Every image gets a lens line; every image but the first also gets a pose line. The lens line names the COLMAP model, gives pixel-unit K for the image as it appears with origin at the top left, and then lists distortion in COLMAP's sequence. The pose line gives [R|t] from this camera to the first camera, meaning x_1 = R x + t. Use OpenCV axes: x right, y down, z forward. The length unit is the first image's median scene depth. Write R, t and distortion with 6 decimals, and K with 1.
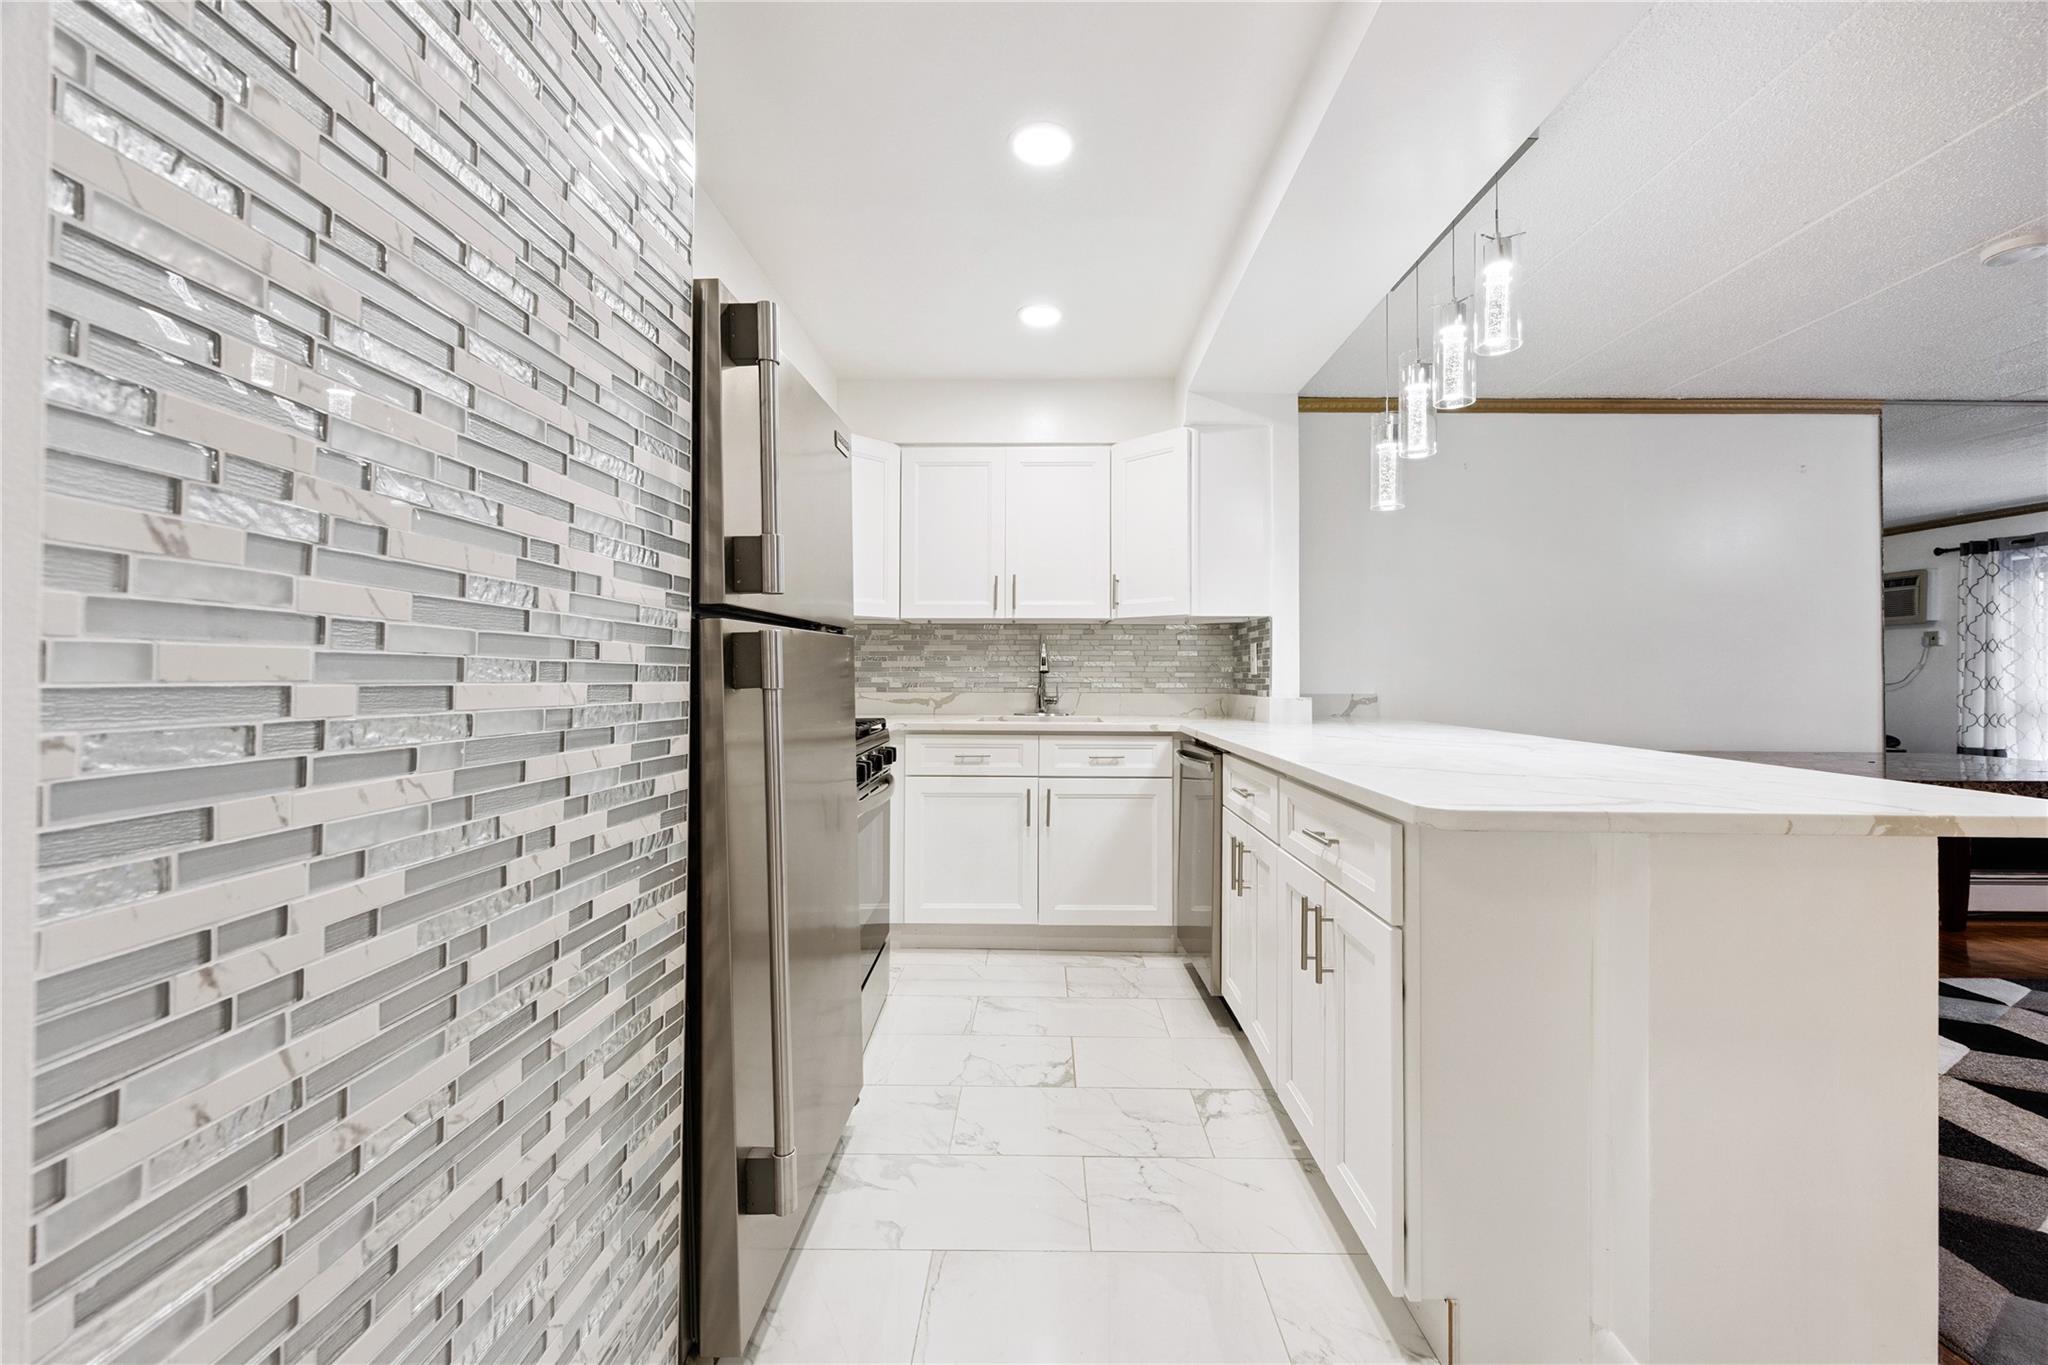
lens RADIAL K [[815.0, 0, 1030.9], [0, 815.0, 659.5], [0, 0, 1]] dist [0.002807, -0.001805]
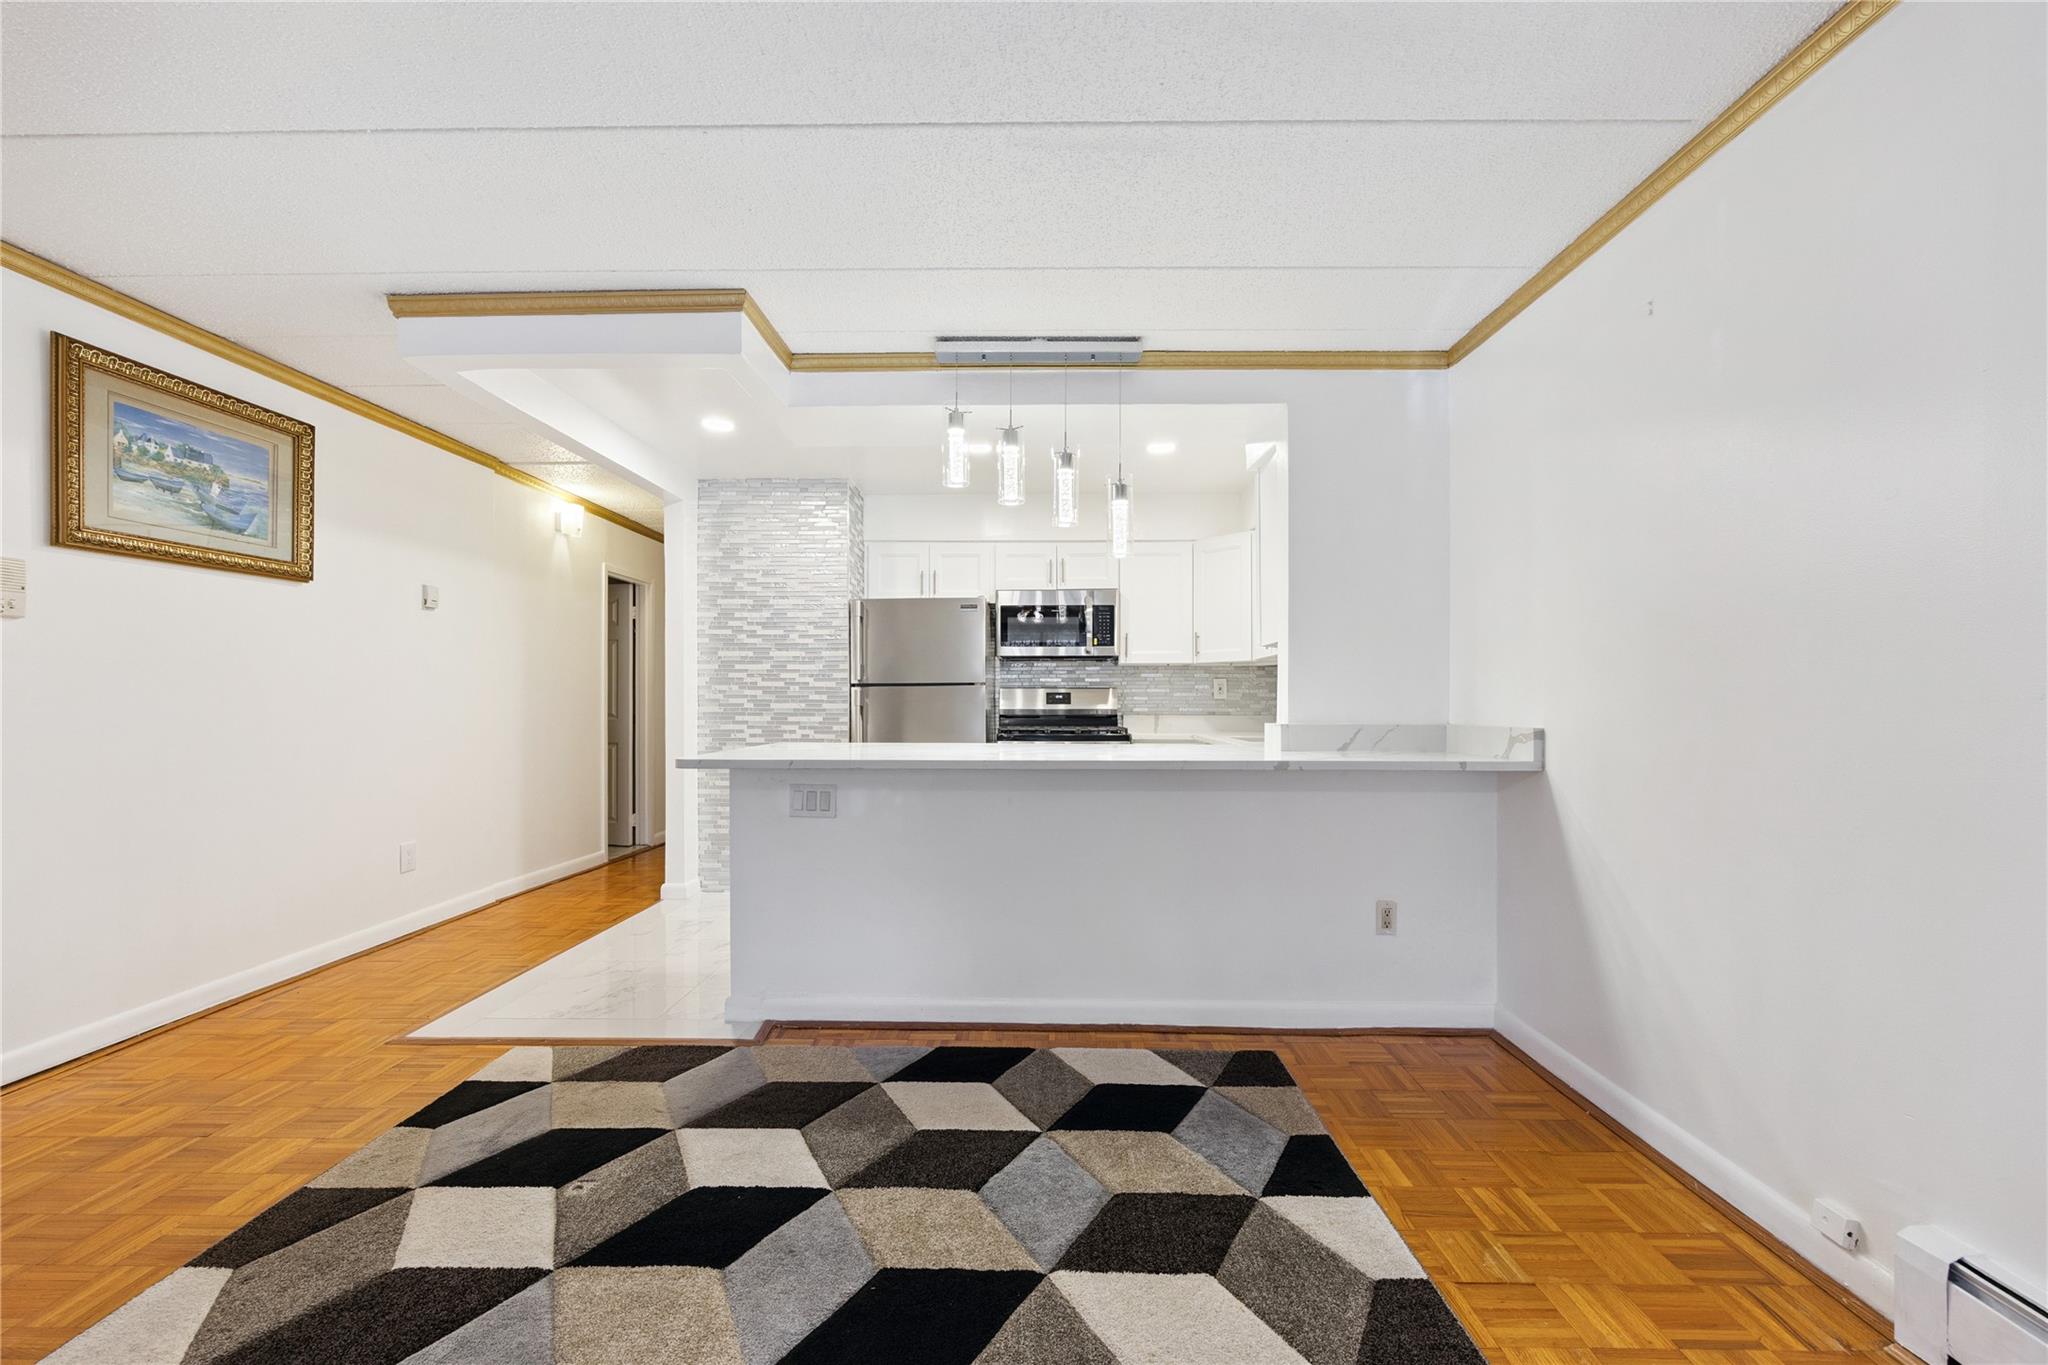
lens RADIAL K [[815.0, 0, 1034.3], [0, 815.0, 696.9], [0, 0, 1]] dist [0.002807, -0.001805]
pose [[-0.008325, -0.011907, -0.999894, 1.296364], [0.018626, 0.999754, -0.012060, 0.021379], [0.999792, -0.018725, -0.008101, 0.710271]]
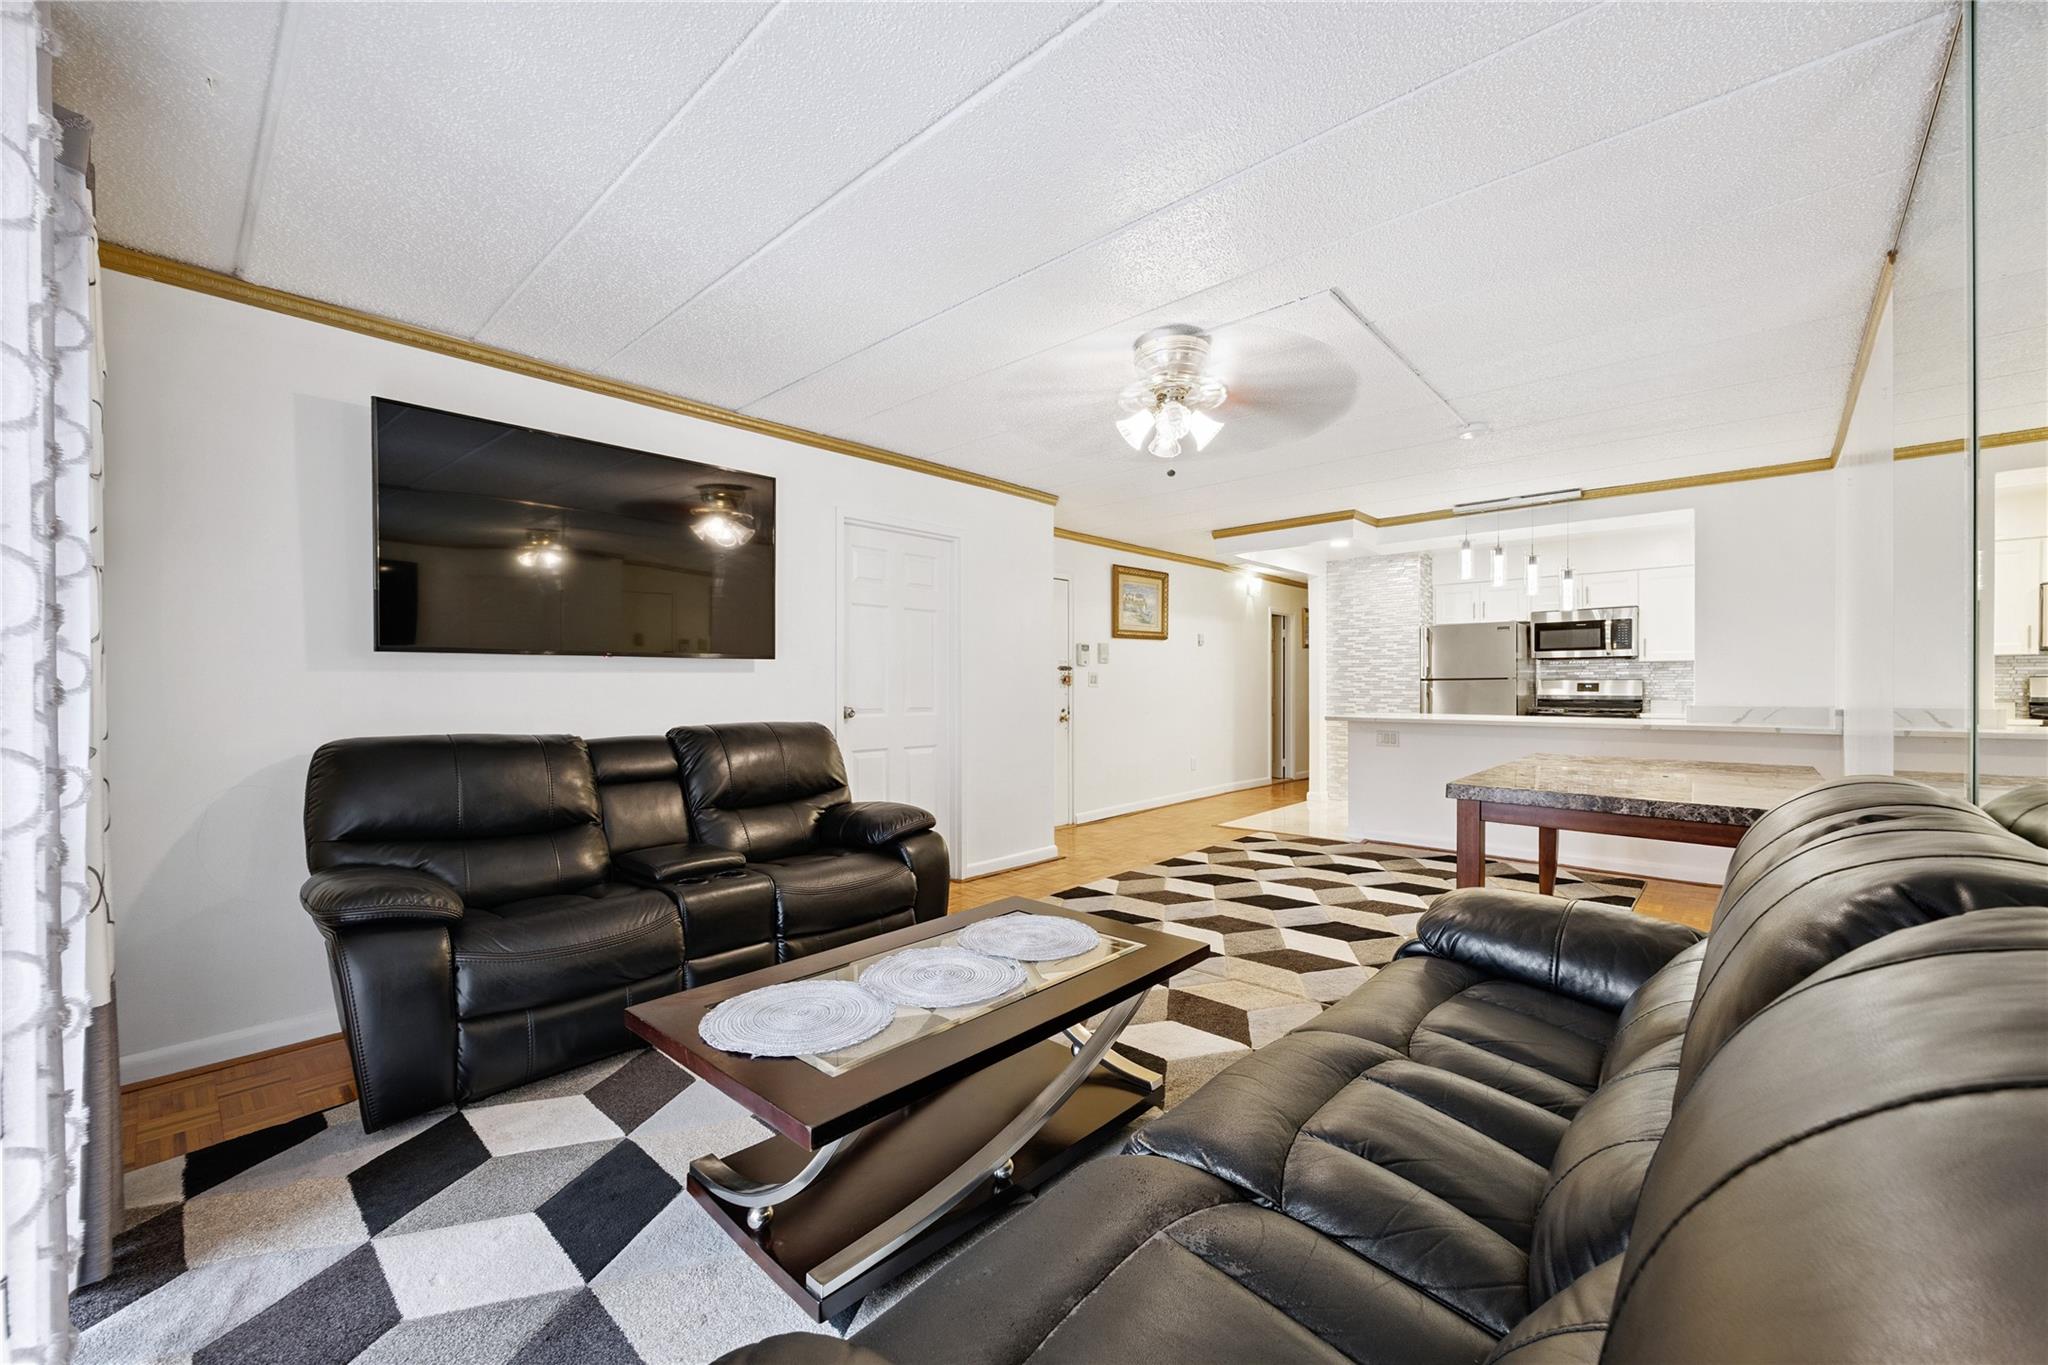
lens RADIAL K [[815.0, 0, 1025.4], [0, 815.0, 690.7], [0, 0, 1]] dist [0.002807, -0.001805]
pose [[-0.669054, -0.000043, -0.743214, 2.340895], [0.012756, 0.999852, -0.011541, 0.021420], [0.743104, -0.017202, -0.668955, 1.090423]]
